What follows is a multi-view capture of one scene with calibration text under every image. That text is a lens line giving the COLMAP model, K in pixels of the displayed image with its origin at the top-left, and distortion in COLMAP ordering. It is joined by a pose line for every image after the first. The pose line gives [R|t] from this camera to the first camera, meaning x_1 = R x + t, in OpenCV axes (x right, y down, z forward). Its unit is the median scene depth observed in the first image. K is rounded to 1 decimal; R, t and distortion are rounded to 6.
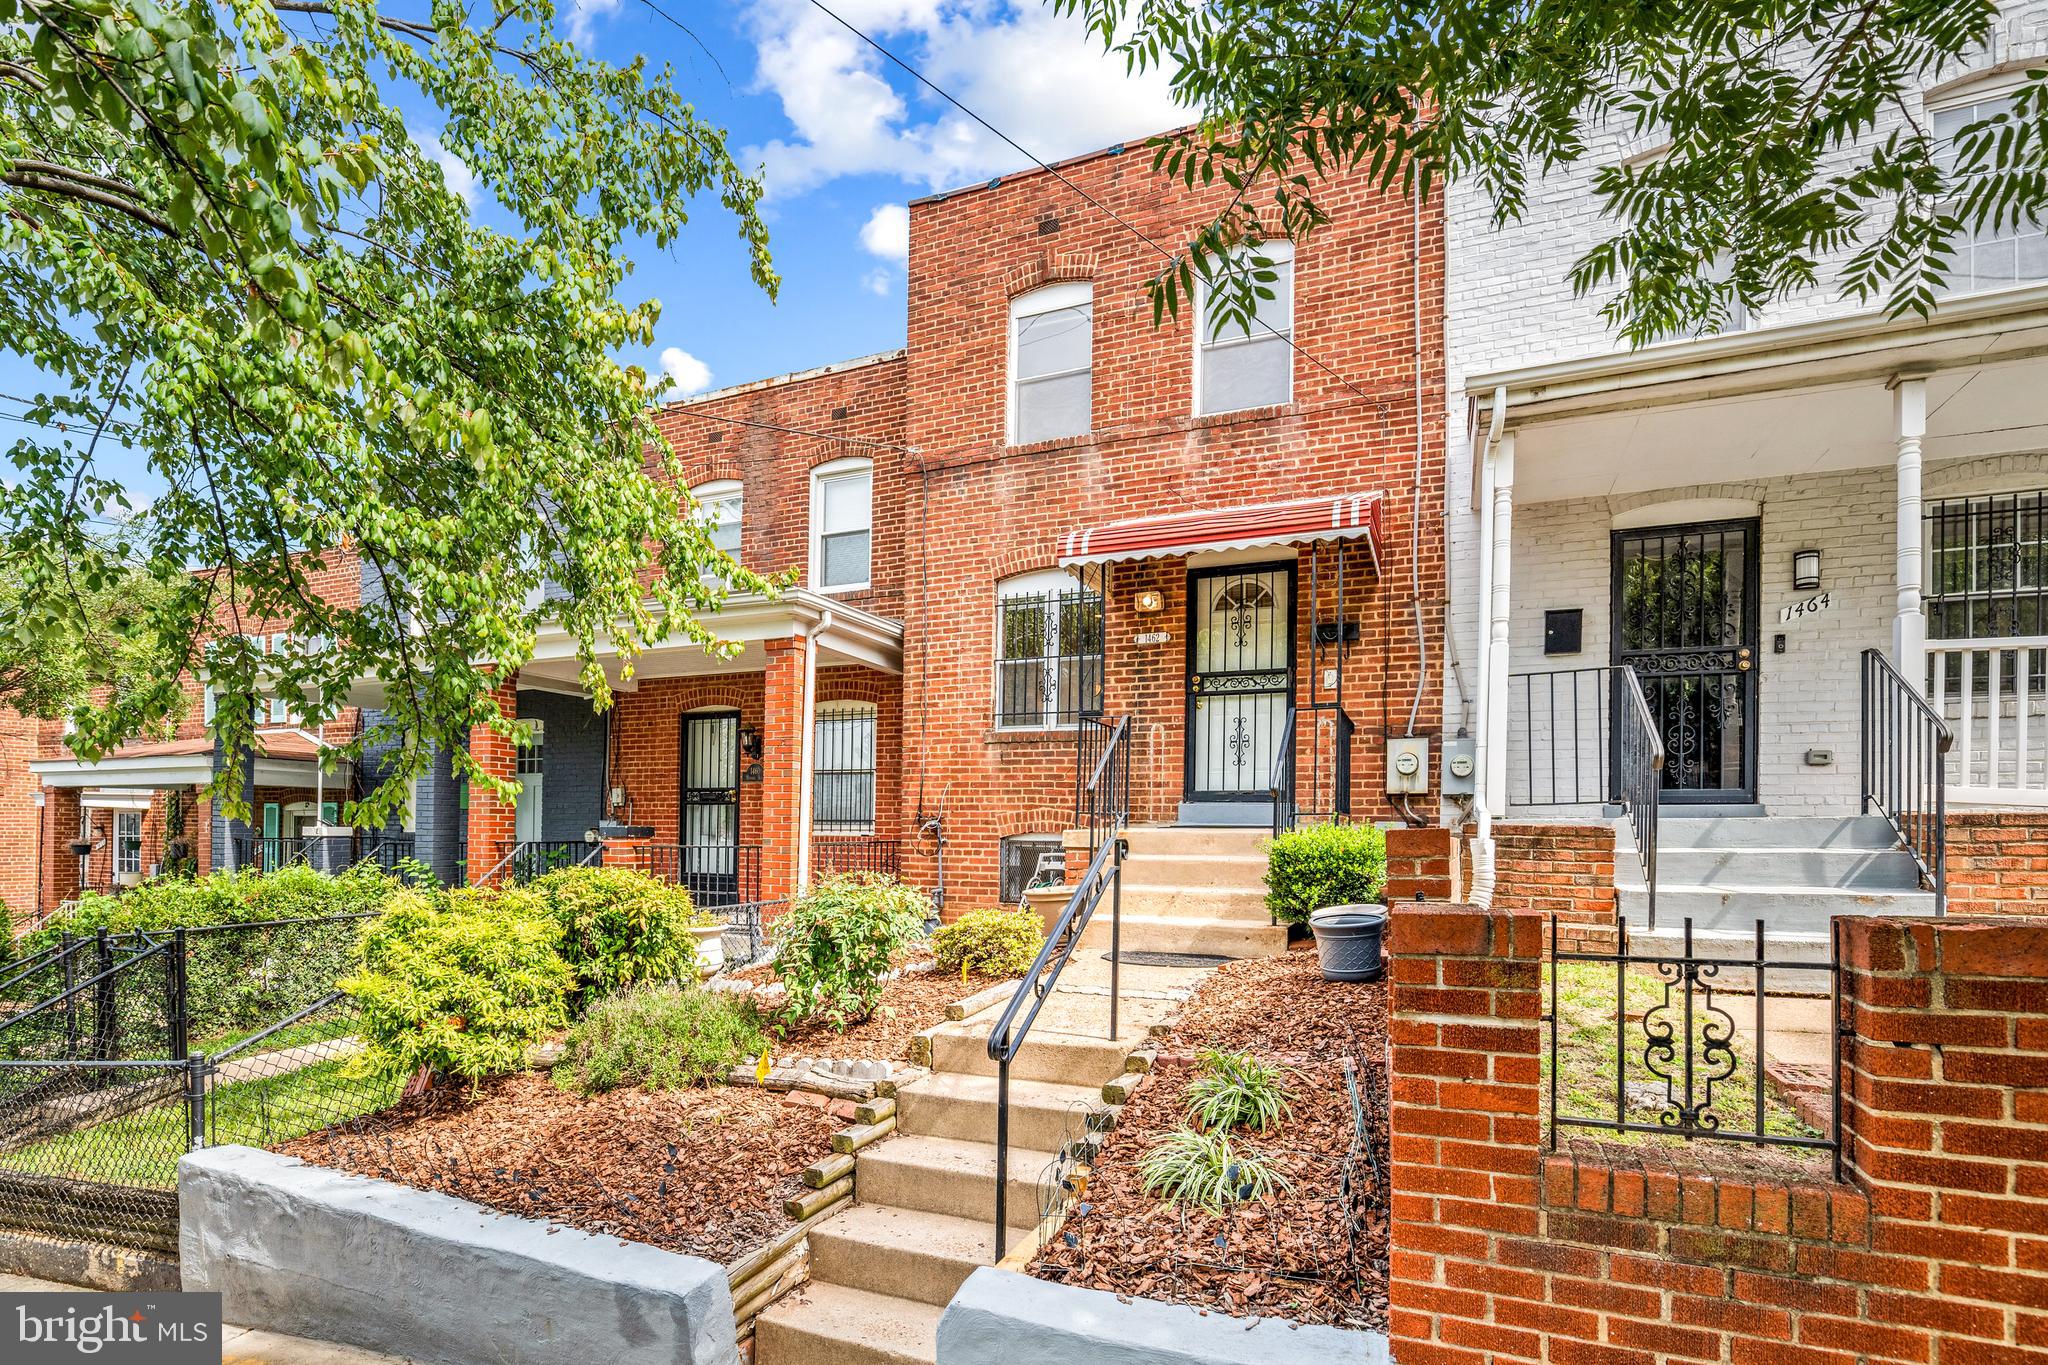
lens RADIAL K [[960.8, 0, 1020.8], [0, 960.8, 726.1], [0, 0, 1]] dist [-0.023033, -0.000598]
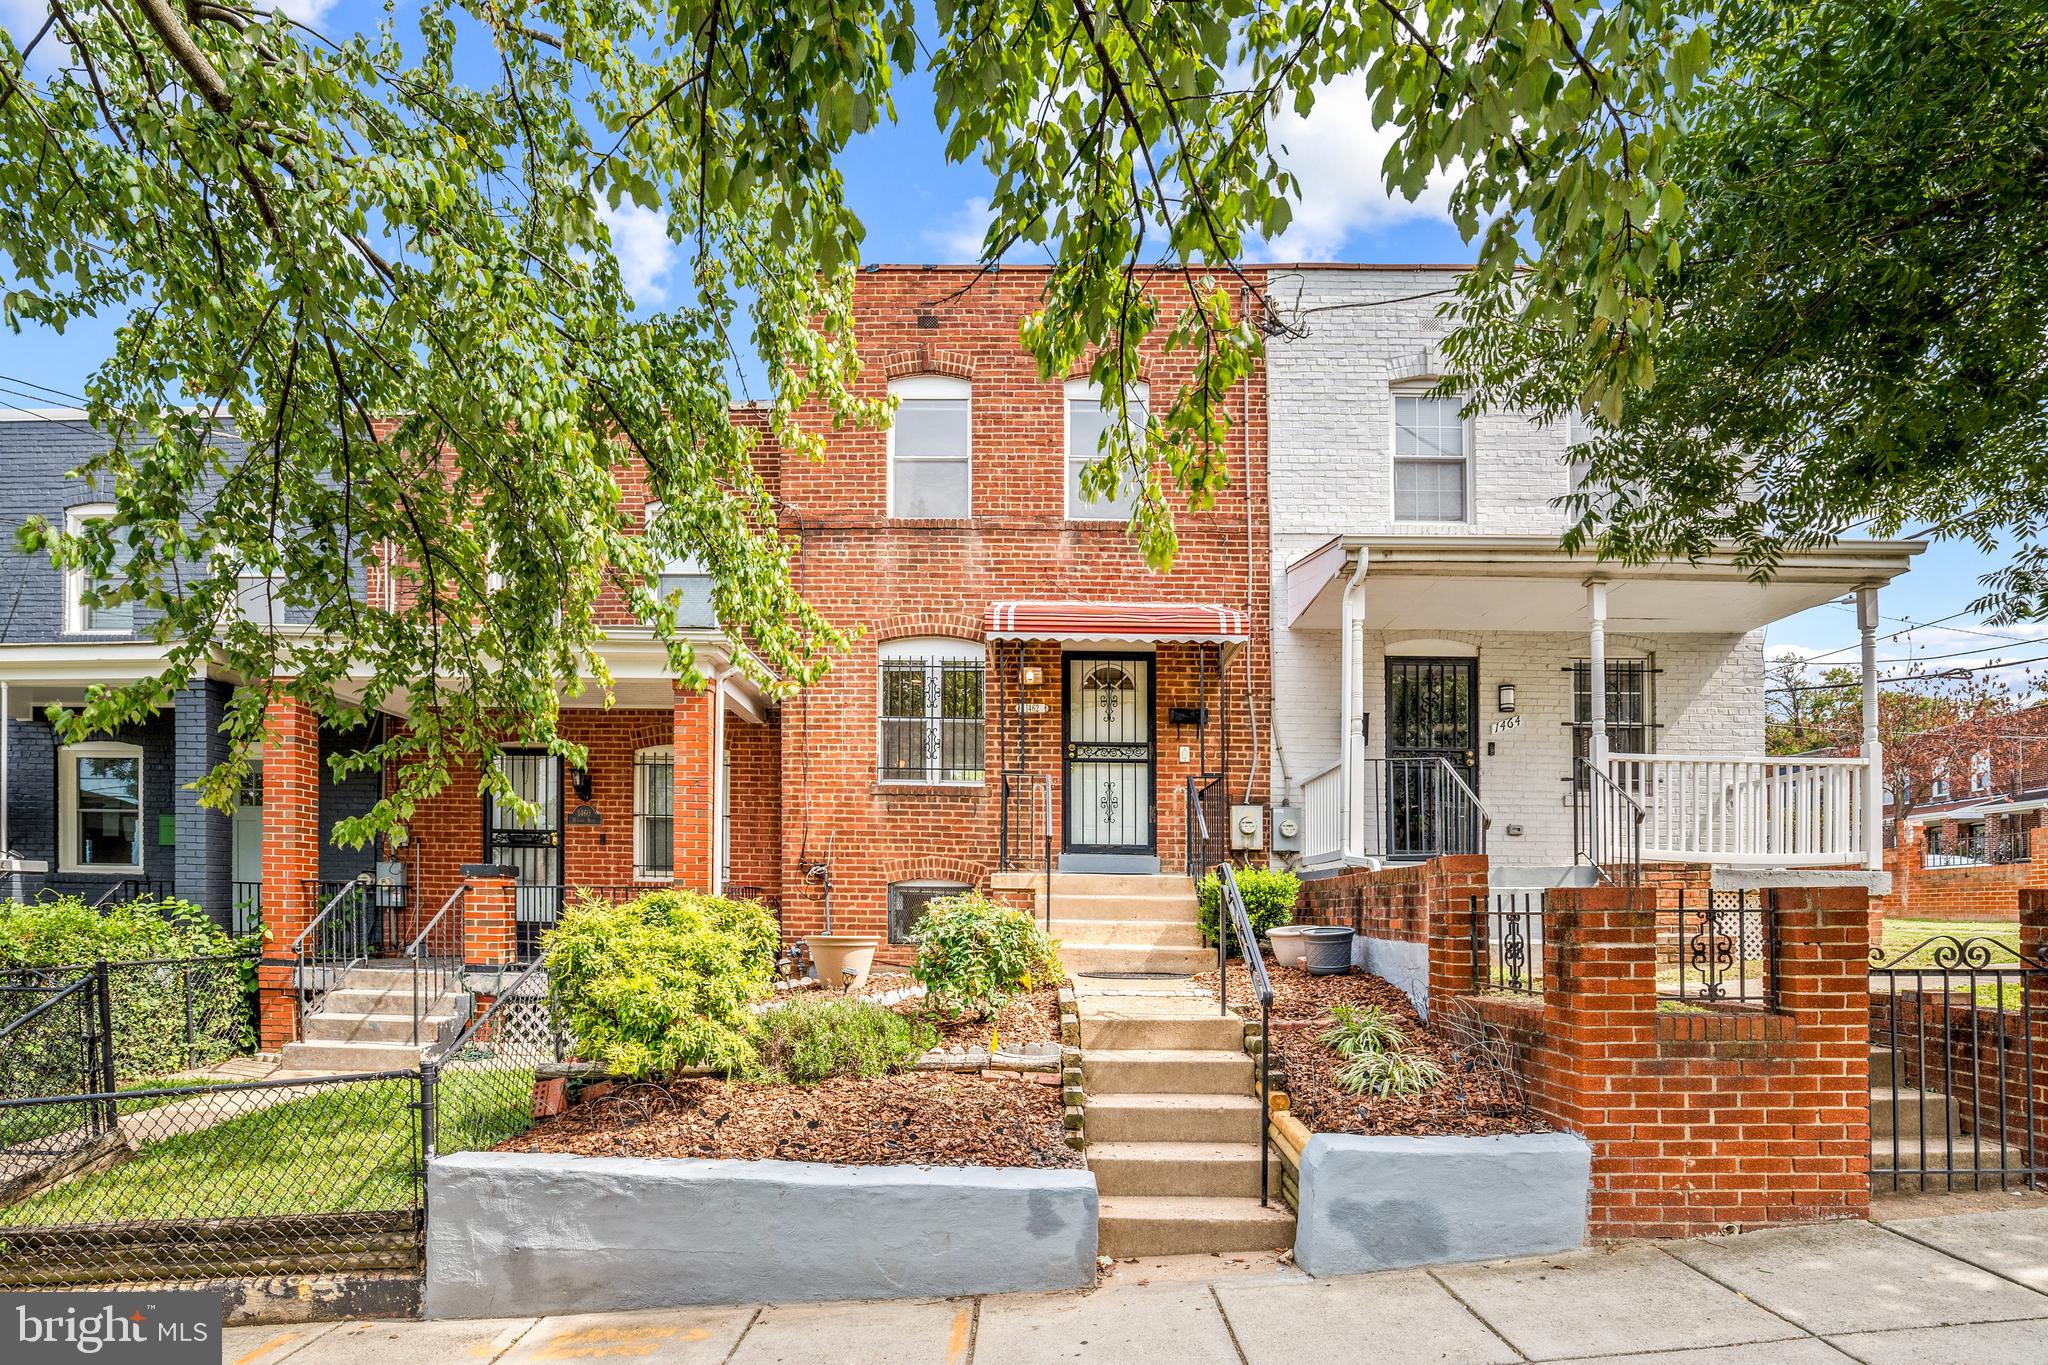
lens RADIAL K [[852.6, 0, 1216.9], [0, 852.6, 769.6], [0, 0, 1]] dist [-0.035319, -0.000048]
pose [[0.922222, 0.055401, 0.382672, -0.181789], [-0.046536, 0.998391, -0.032392, 0.012554], [-0.383851, 0.012064, 0.923316, -0.041321]]
